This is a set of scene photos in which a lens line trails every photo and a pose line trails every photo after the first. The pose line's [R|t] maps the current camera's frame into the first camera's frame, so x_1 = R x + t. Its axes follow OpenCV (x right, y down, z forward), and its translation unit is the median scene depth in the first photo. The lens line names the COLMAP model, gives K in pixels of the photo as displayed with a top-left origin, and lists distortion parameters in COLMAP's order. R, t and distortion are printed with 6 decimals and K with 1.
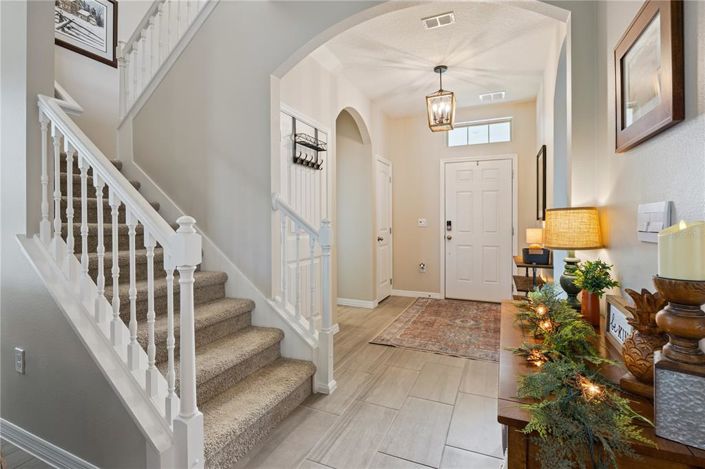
lens RADIAL K [[335.3, 0, 348.9], [0, 335.3, 228.7], [0, 0, 1]] dist [-0.003211, -0.000156]
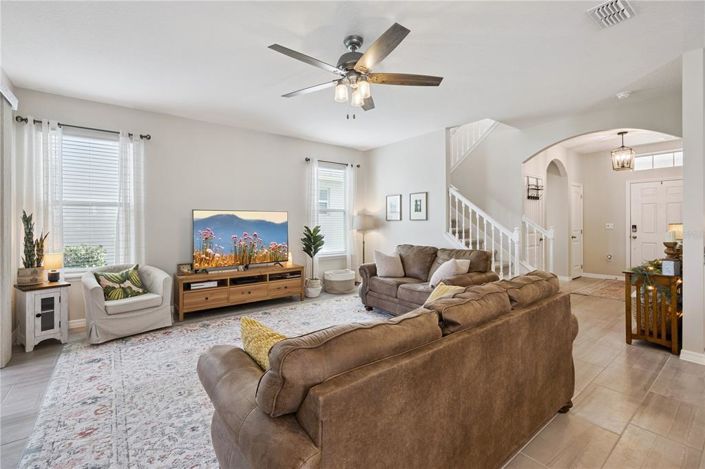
lens RADIAL K [[308.2, 0, 351.8], [0, 308.2, 227.0], [0, 0, 1]] dist [0.003277, 0.000164]
pose [[0.880124, 0.002170, -0.474738, -0.130696], [-0.003535, 0.999992, -0.001981, -0.008613], [0.474730, 0.003422, 0.880125, -0.723769]]
